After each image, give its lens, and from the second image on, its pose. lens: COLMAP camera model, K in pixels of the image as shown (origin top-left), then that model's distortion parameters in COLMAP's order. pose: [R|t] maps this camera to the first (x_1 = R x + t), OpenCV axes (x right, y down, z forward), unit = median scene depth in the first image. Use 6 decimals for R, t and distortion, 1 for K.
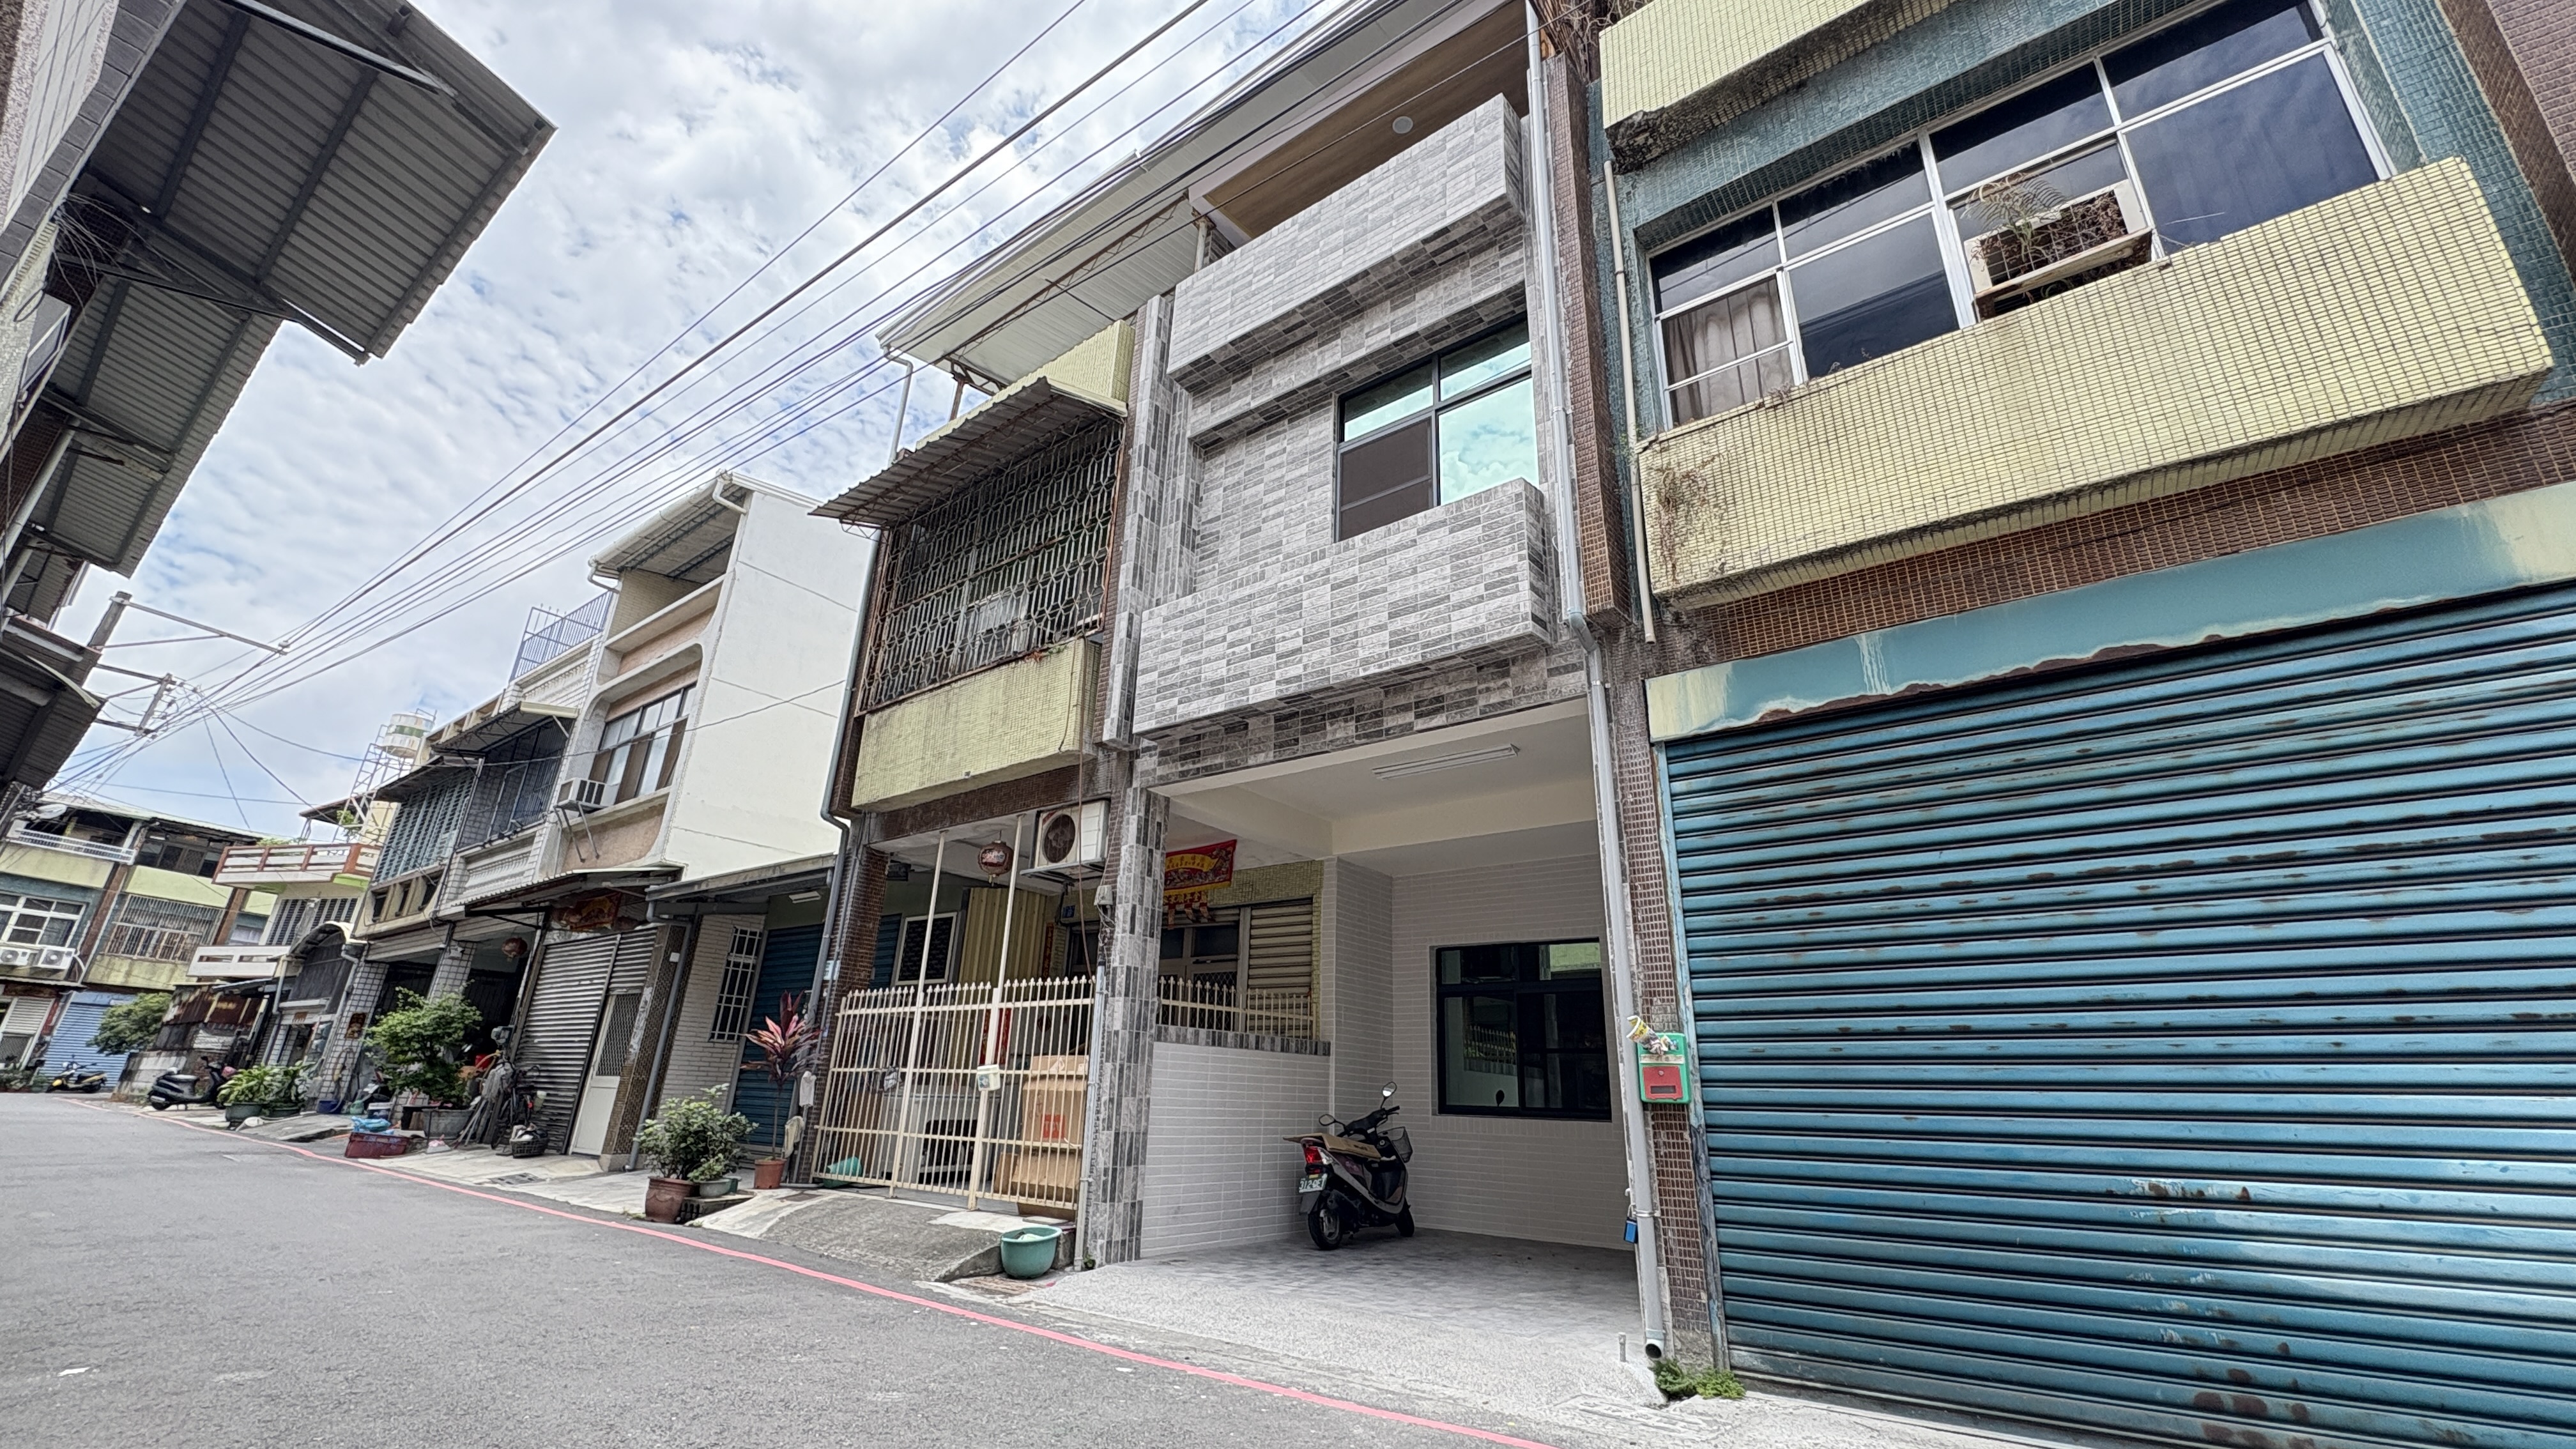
lens RADIAL K [[1031.6, 0, 1287.2], [0, 1031.6, 718.1], [0, 0, 1]] dist [-0.000287, -0.000711]
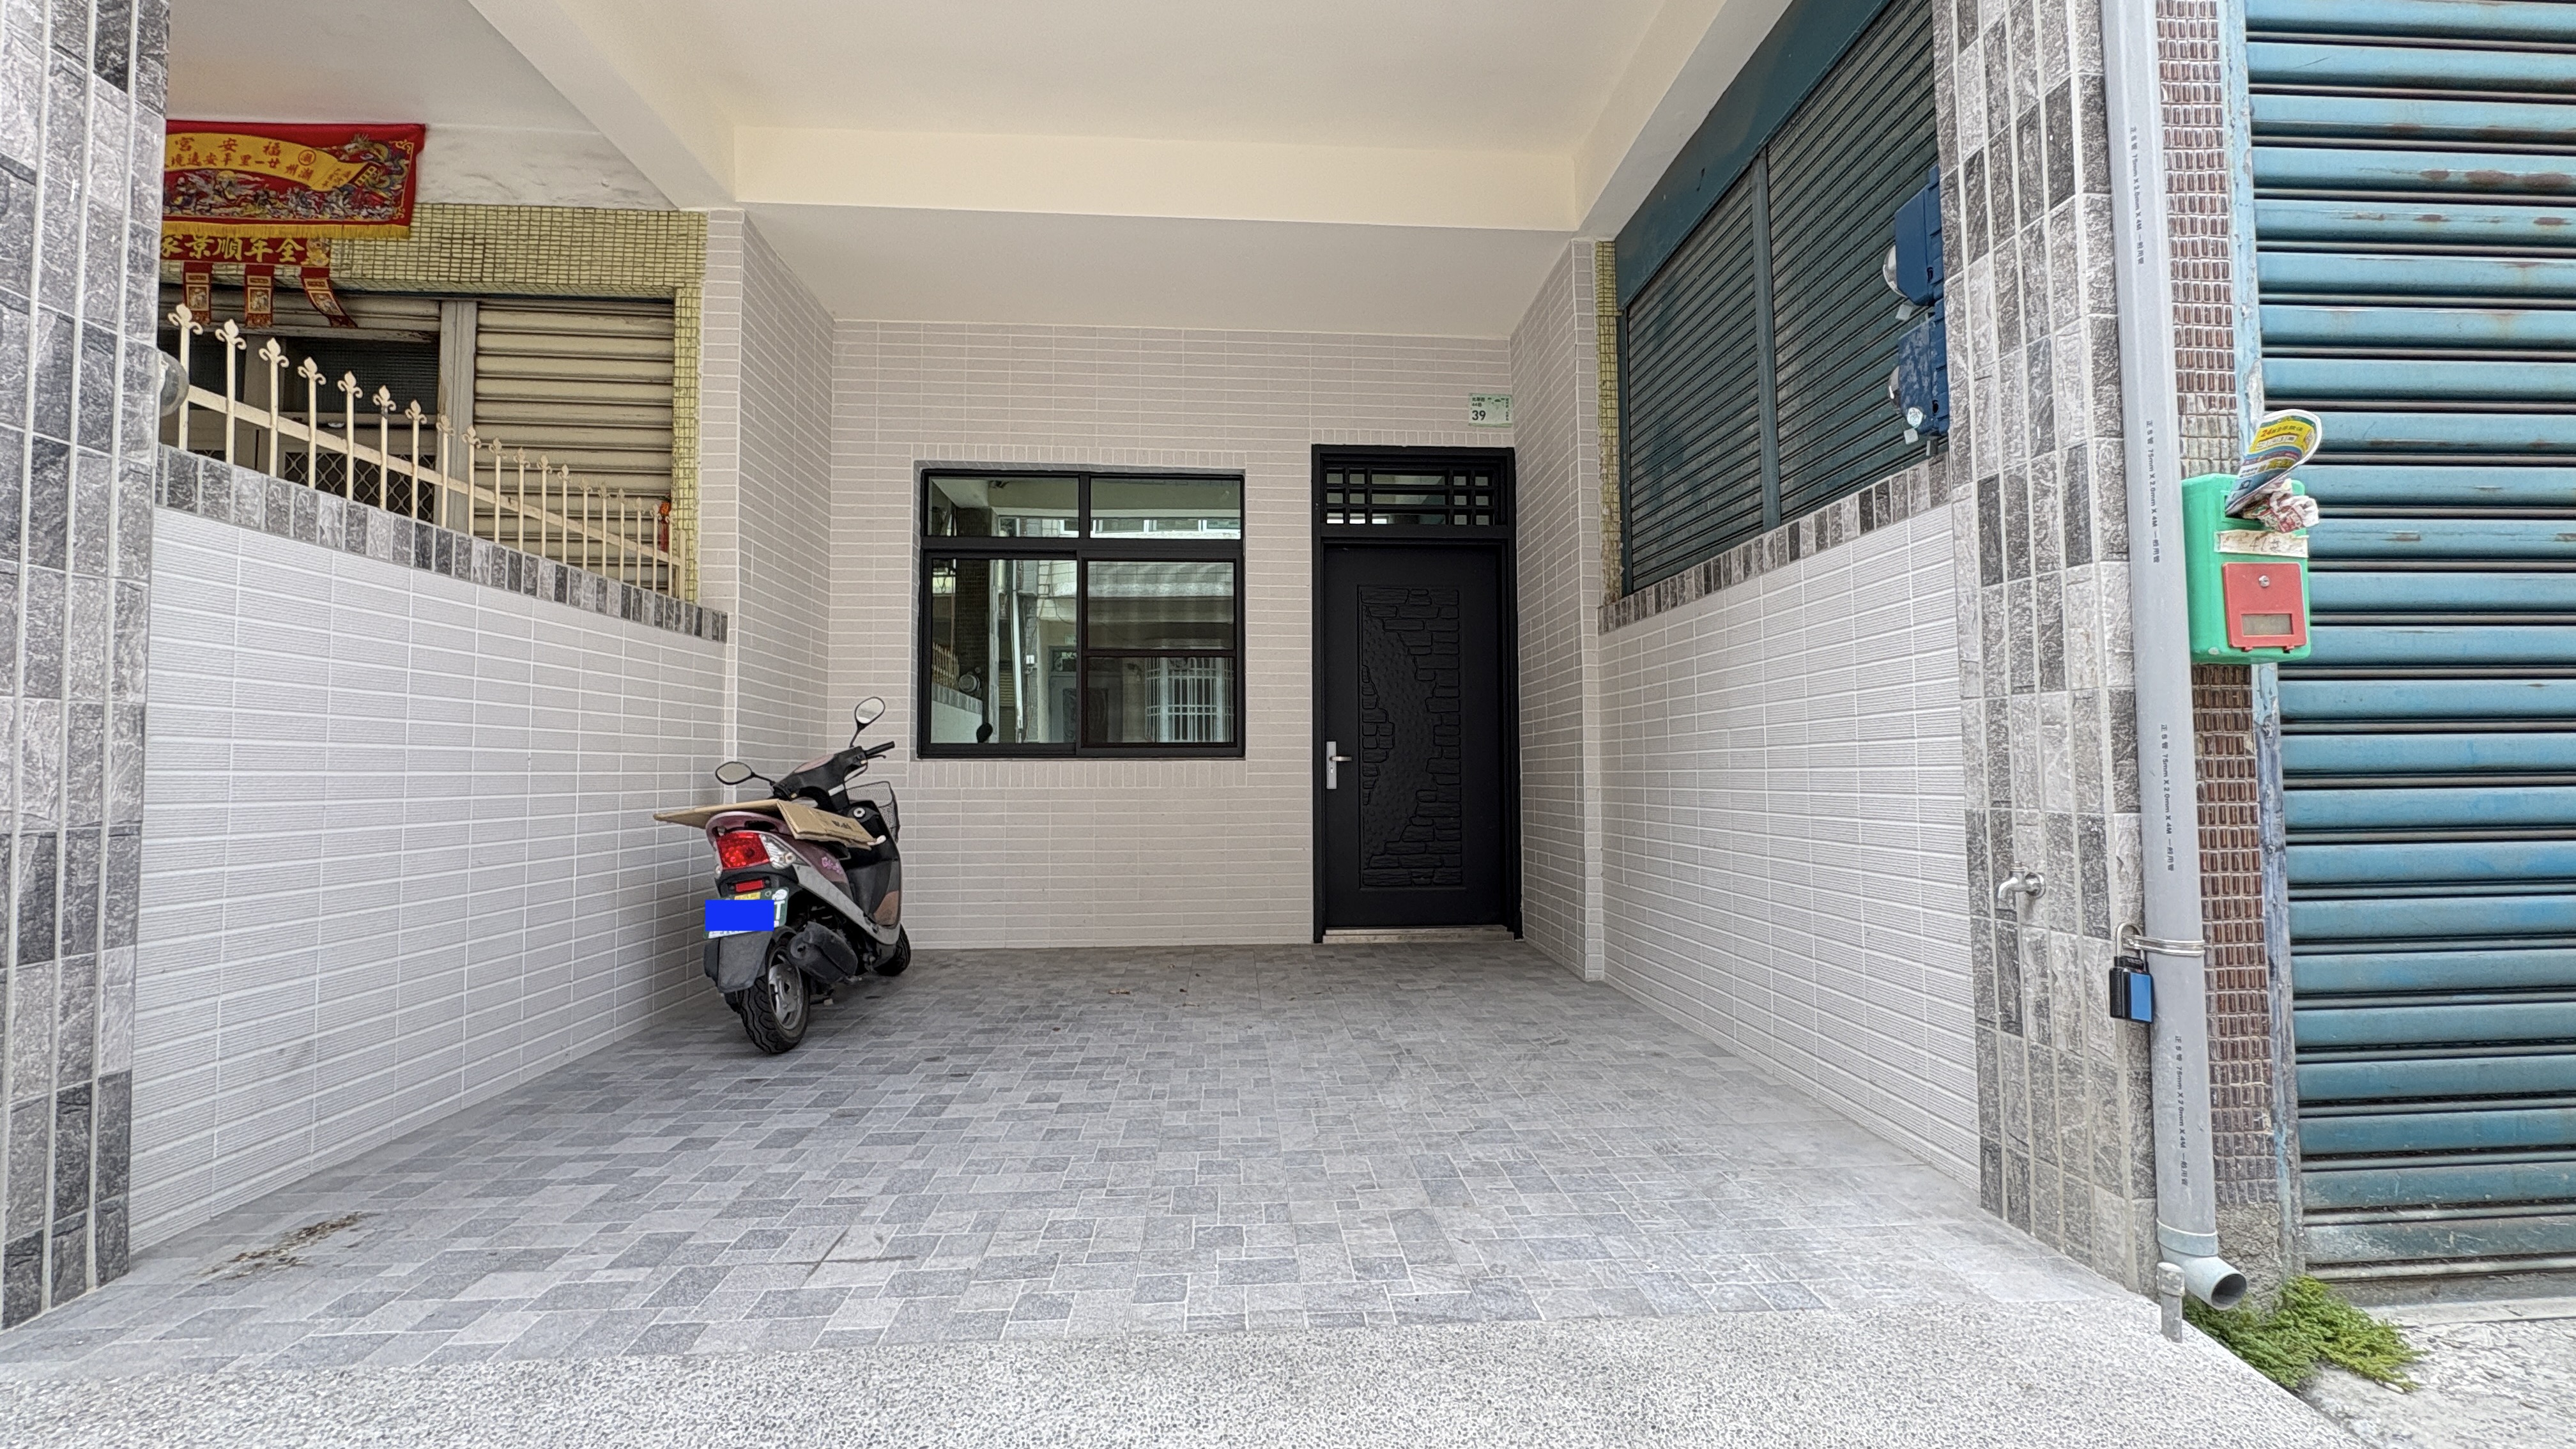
lens RADIAL K [[1031.6, 0, 1296.7], [0, 1031.6, 722.9], [0, 0, 1]] dist [-0.000287, -0.000711]
pose [[0.752085, -0.003569, 0.659056, -0.076863], [-0.204164, 0.949533, 0.238125, 0.224969], [-0.626646, -0.313645, 0.713401, 0.565024]]
